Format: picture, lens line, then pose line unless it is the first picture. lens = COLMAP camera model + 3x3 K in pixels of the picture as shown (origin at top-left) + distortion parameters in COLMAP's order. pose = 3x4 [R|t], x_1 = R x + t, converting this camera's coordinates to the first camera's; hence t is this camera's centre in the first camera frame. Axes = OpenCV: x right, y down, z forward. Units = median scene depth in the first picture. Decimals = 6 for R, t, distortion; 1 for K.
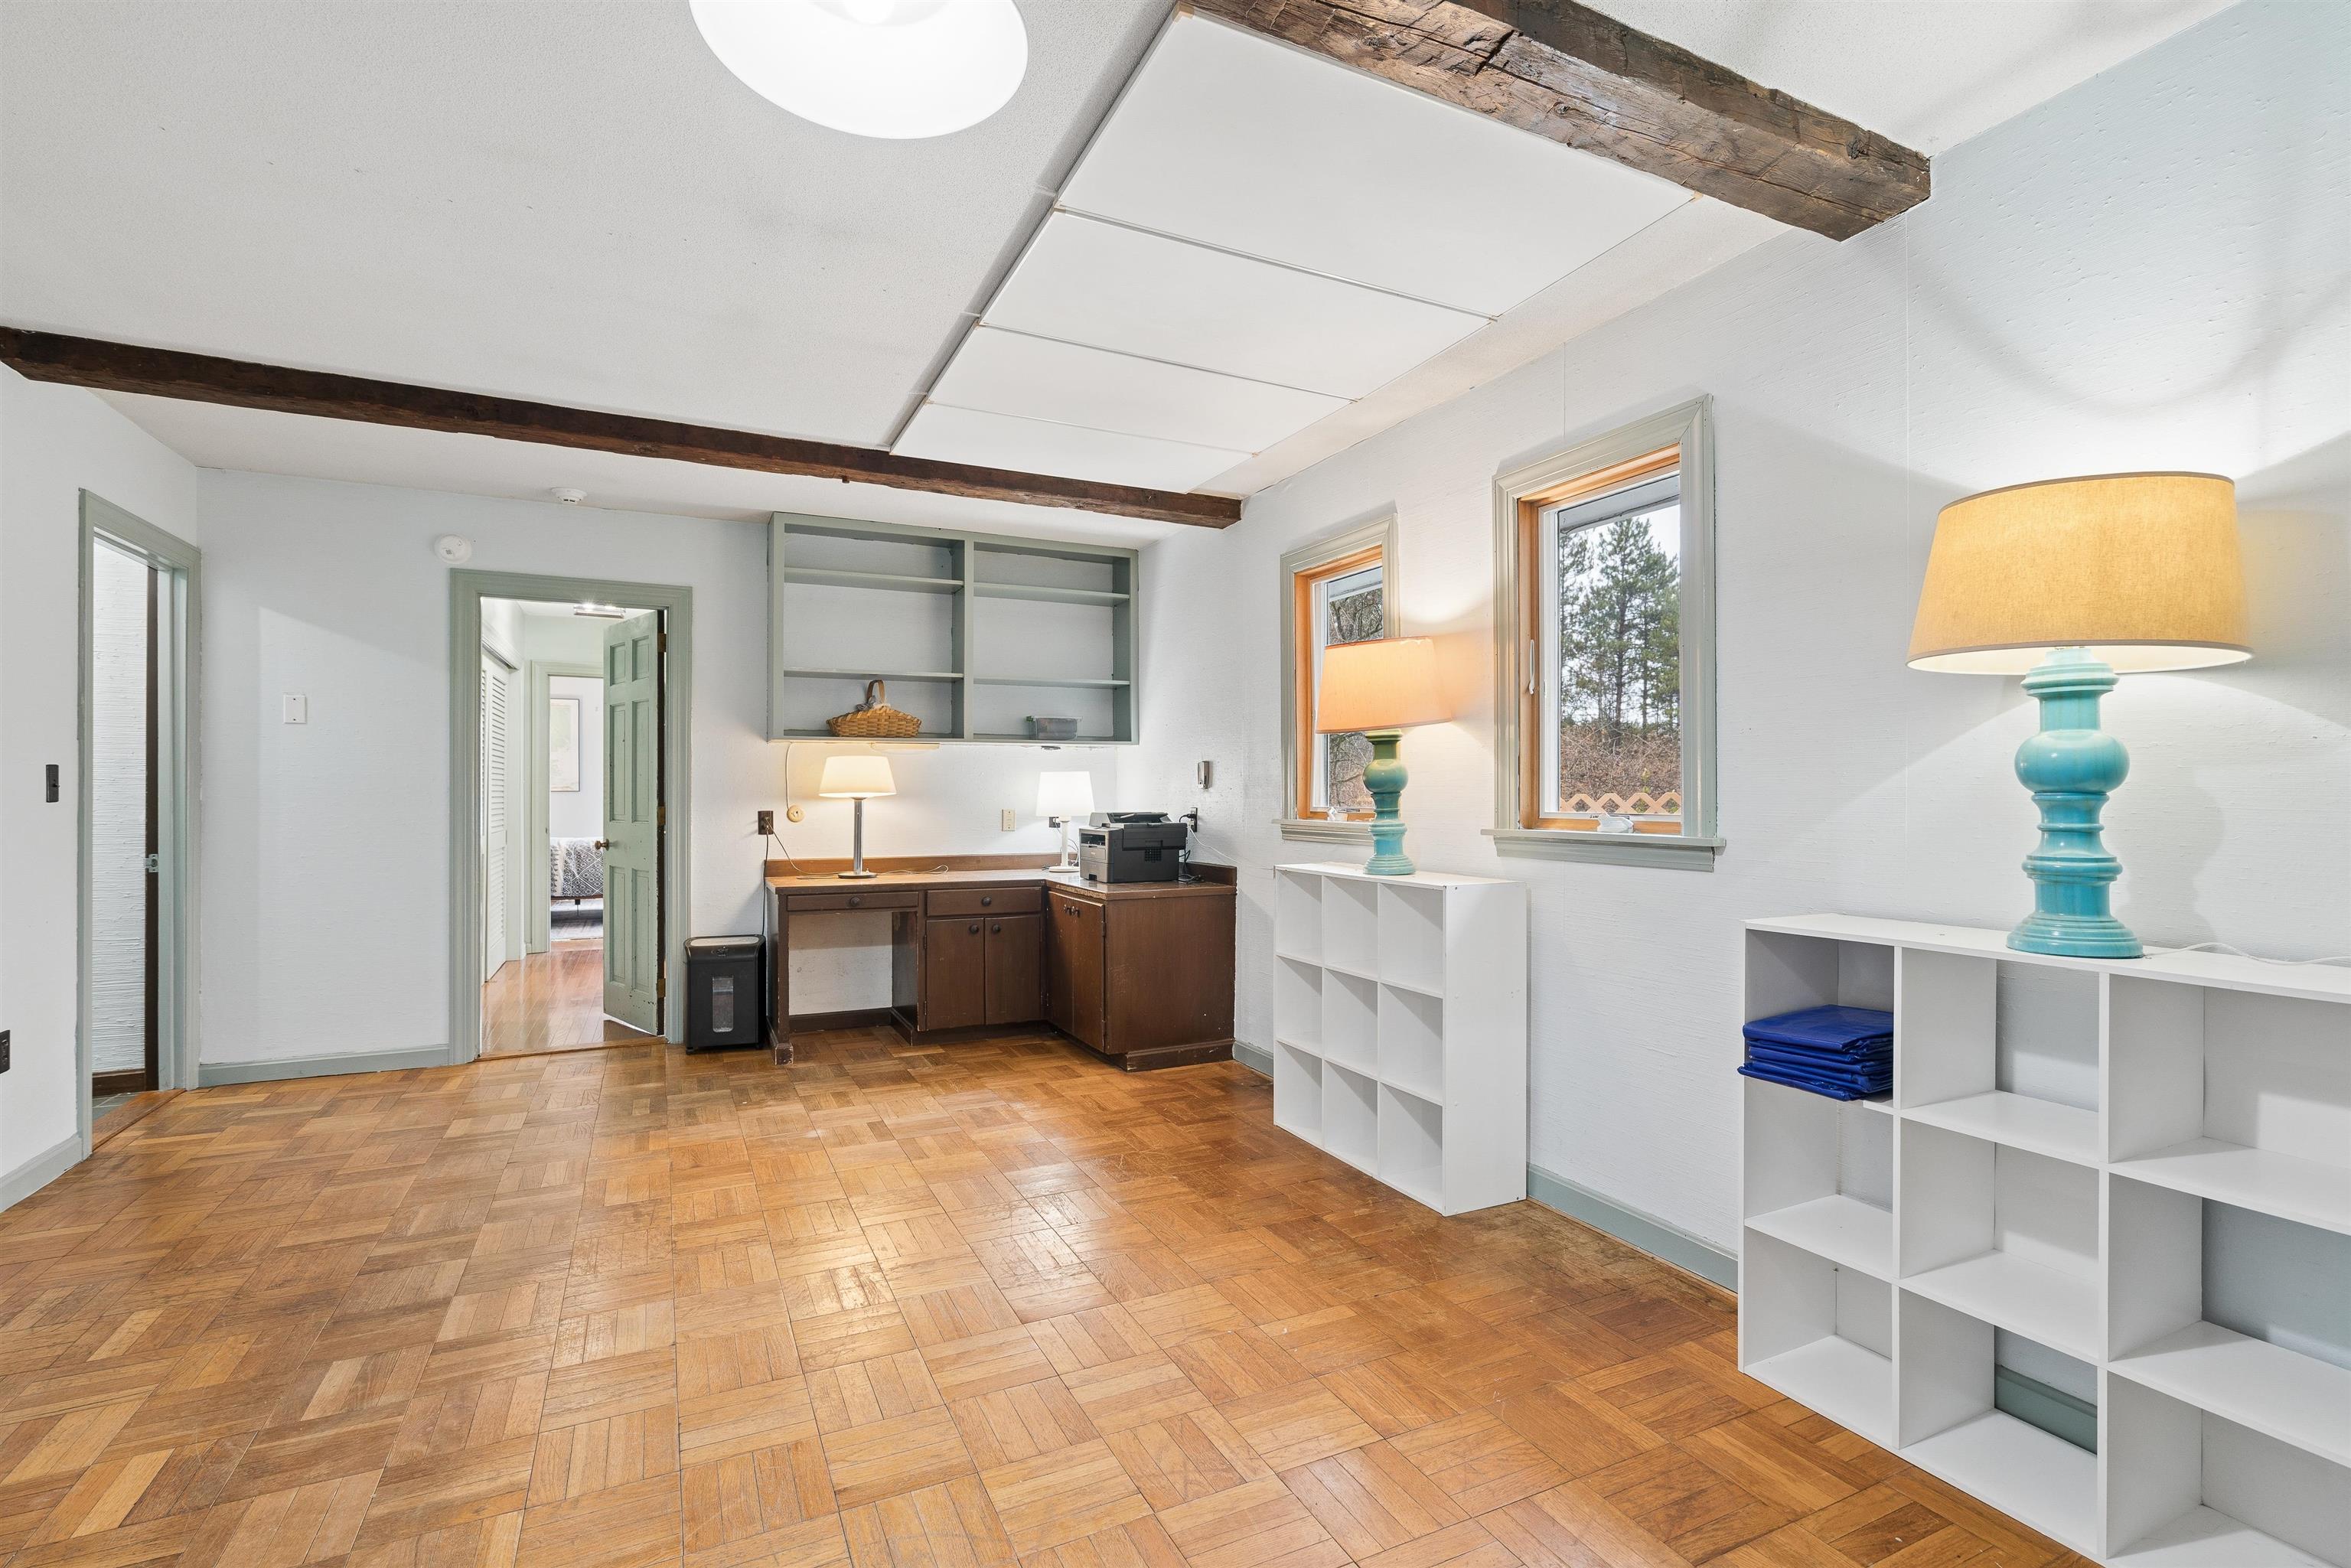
lens RADIAL K [[1064.3, 0, 1171.3], [0, 1064.3, 789.3], [0, 0, 1]] dist [-0.006851, 0.005387]
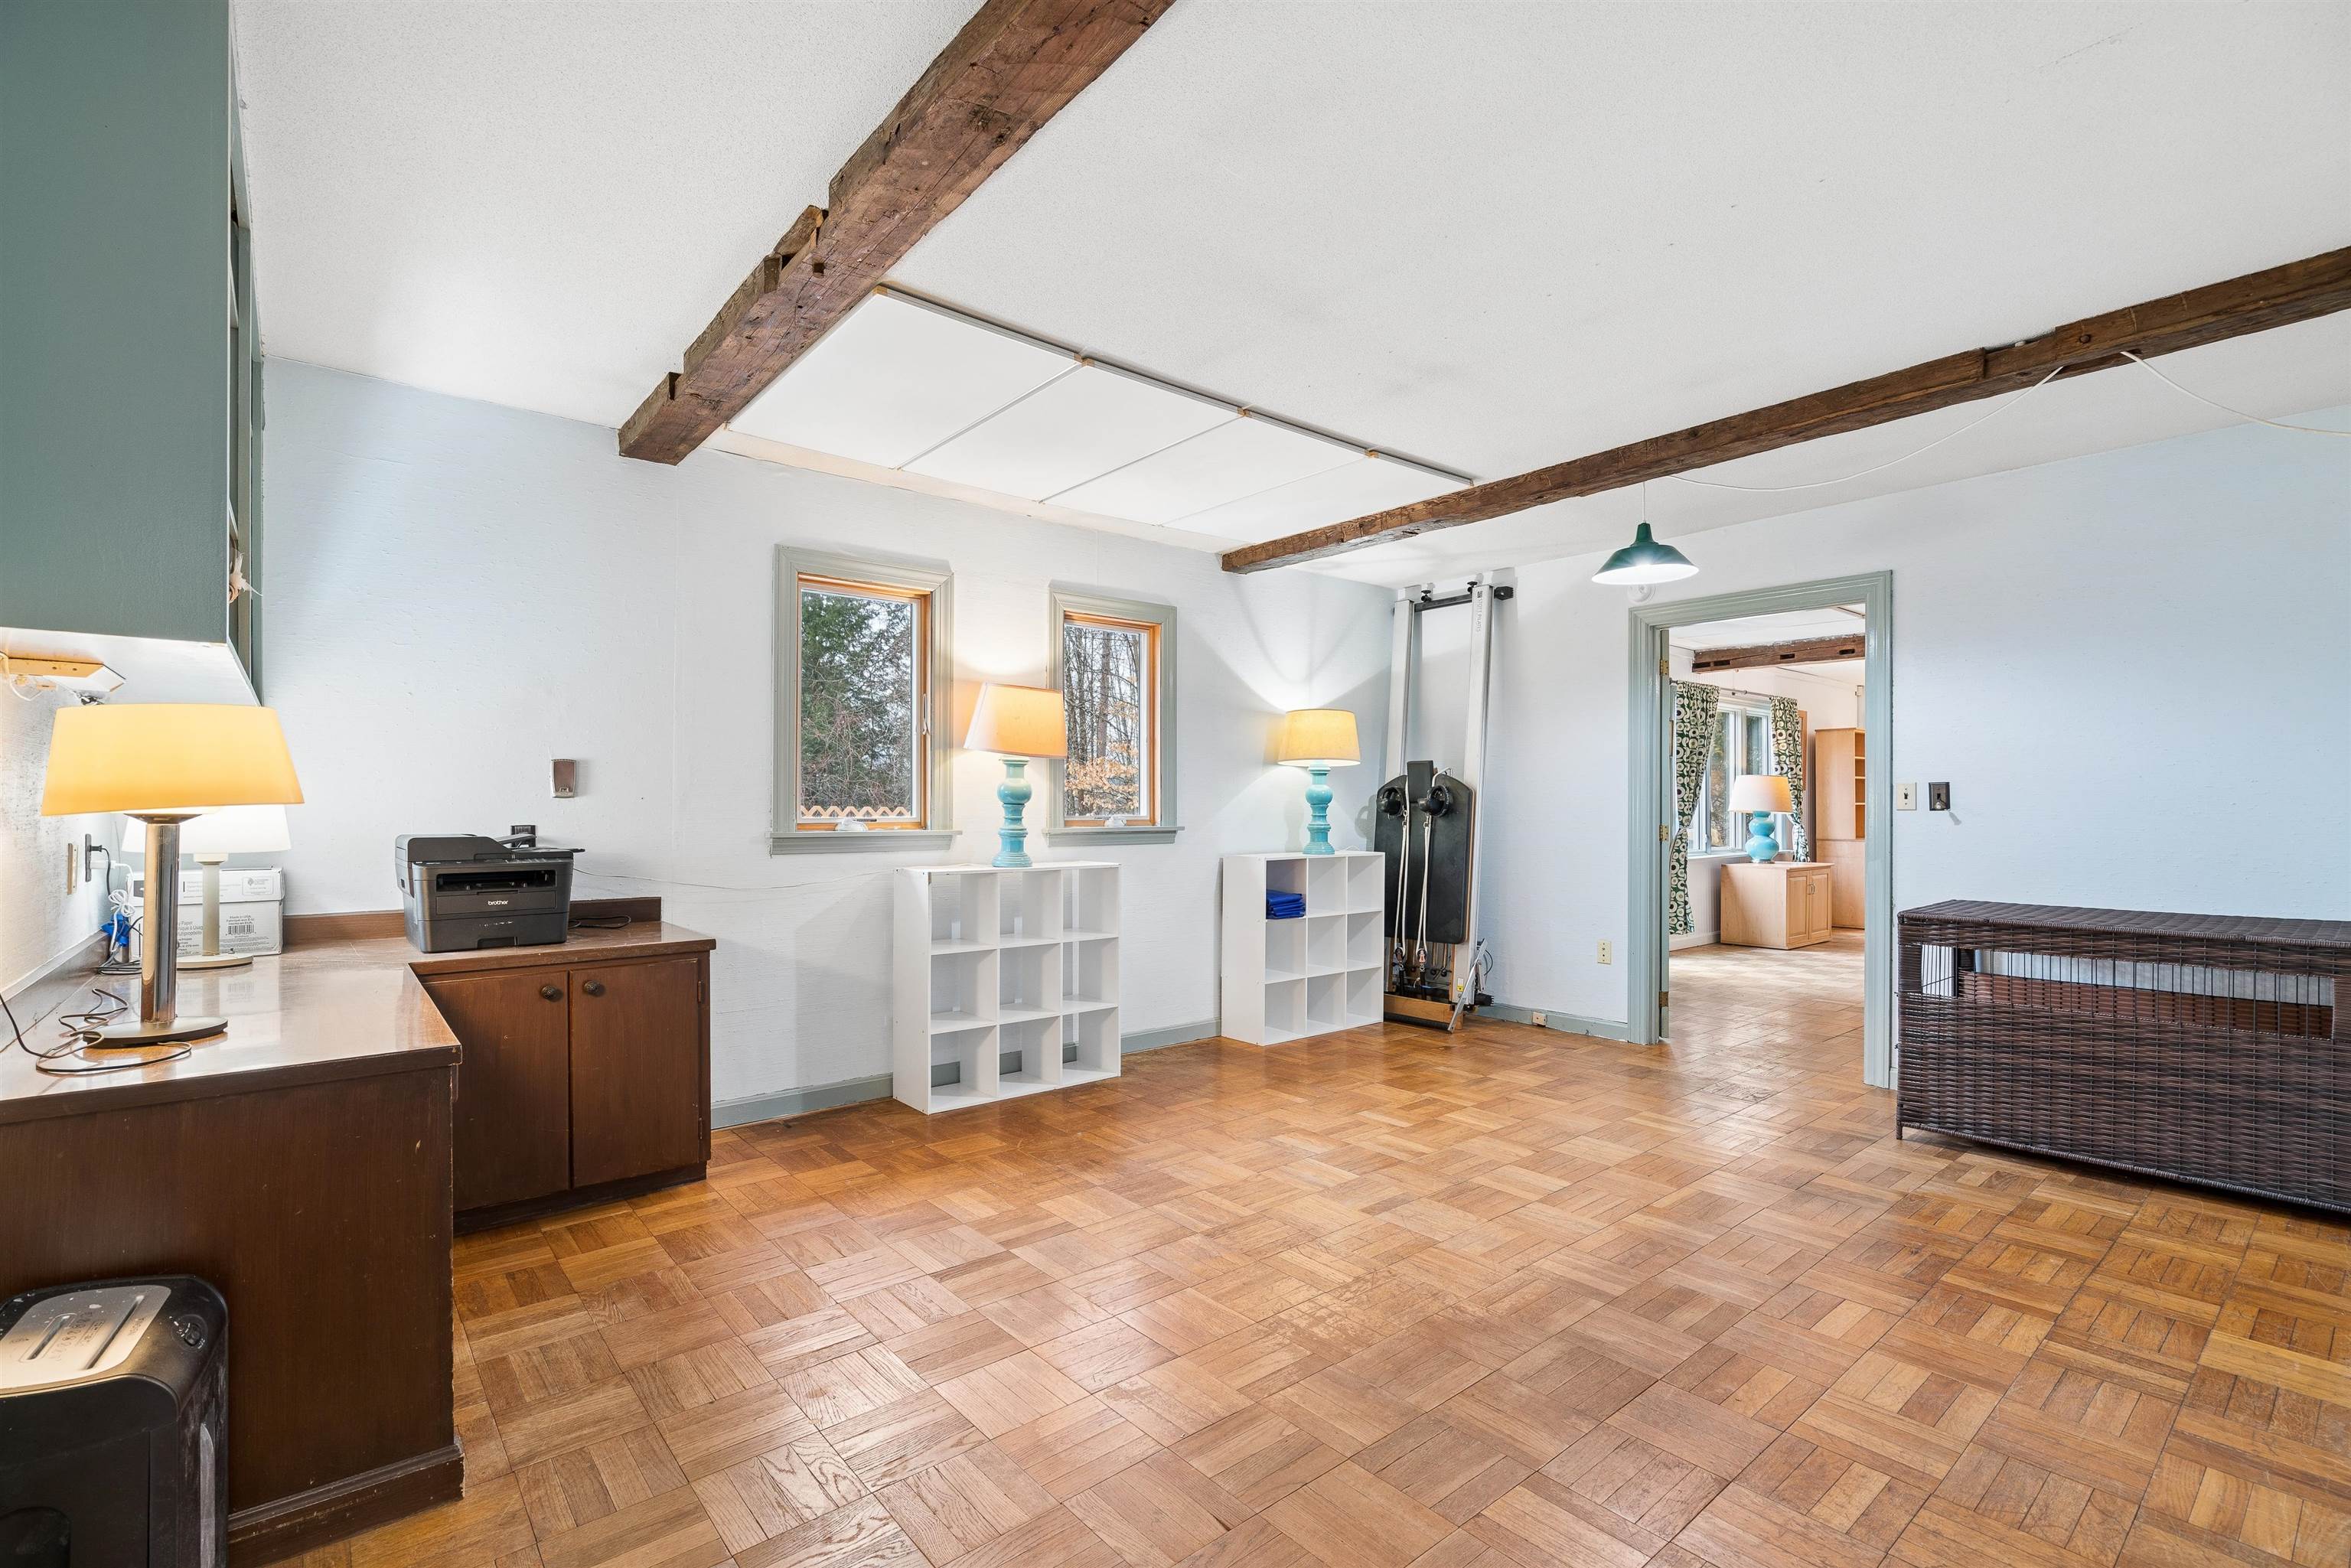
lens RADIAL K [[1064.3, 0, 1165.3], [0, 1064.3, 805.1], [0, 0, 1]] dist [-0.006851, 0.005387]
pose [[-0.242425, 0.002581, 0.970167, -1.190349], [-0.001469, 0.999994, -0.003028, 0.009285], [-0.970169, -0.002160, -0.242420, 1.235736]]
